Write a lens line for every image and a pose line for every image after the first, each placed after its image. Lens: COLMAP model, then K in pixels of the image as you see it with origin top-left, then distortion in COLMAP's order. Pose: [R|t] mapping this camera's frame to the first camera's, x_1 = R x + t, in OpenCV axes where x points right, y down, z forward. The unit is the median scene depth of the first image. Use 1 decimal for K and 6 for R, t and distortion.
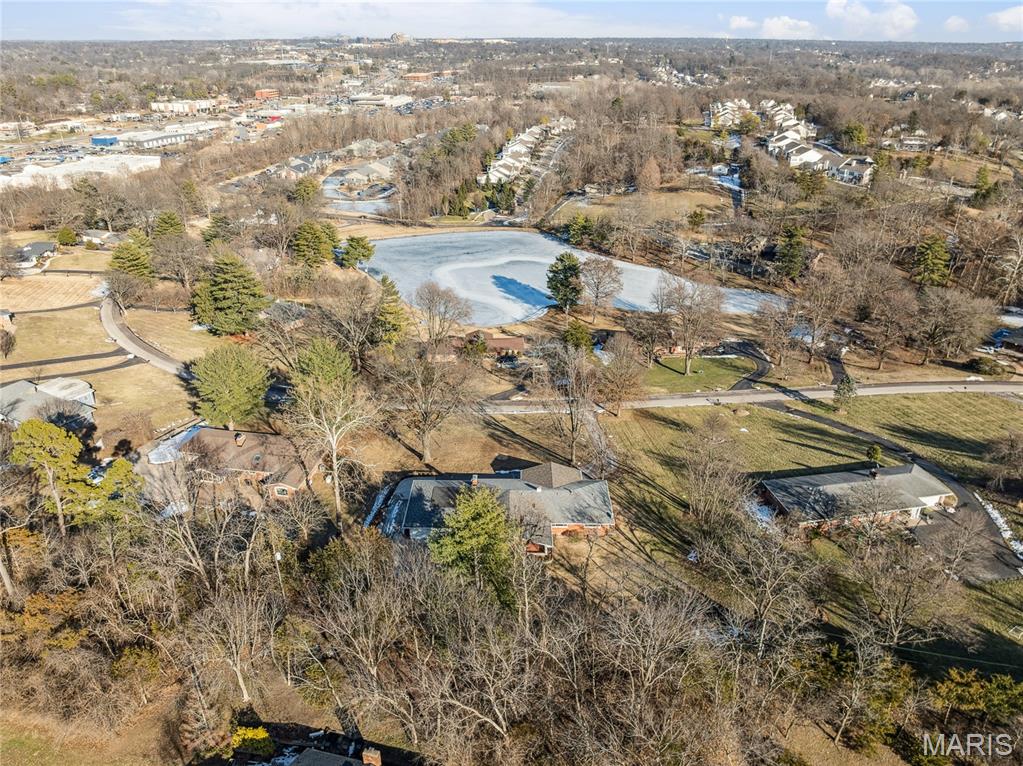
lens RADIAL K [[728.2, 0, 511.5], [0, 728.2, 383.0], [0, 0, 1]] dist [-0.028279, 0.000840]
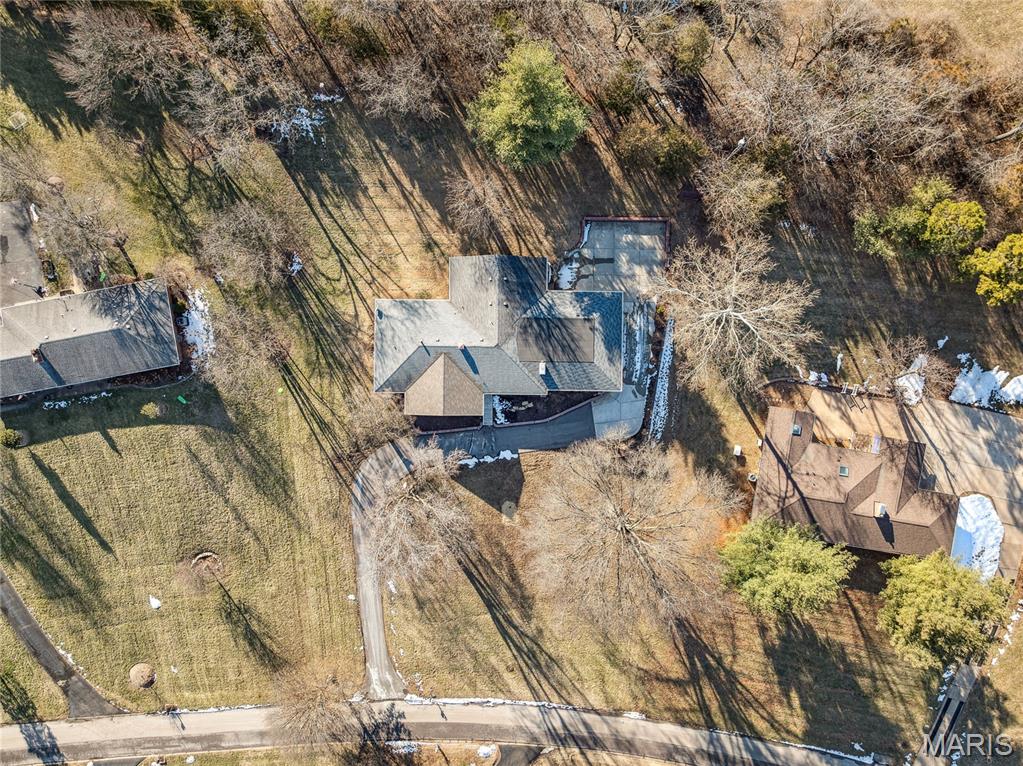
lens RADIAL K [[728.2, 0, 511.5], [0, 728.2, 383.0], [0, 0, 1]] dist [-0.028279, 0.000840]
pose [[-0.999973, -0.004010, 0.006091, -0.019810], [0.007231, -0.436757, 0.899550, -0.517832], [-0.000947, 0.899571, 0.436774, 0.600666]]
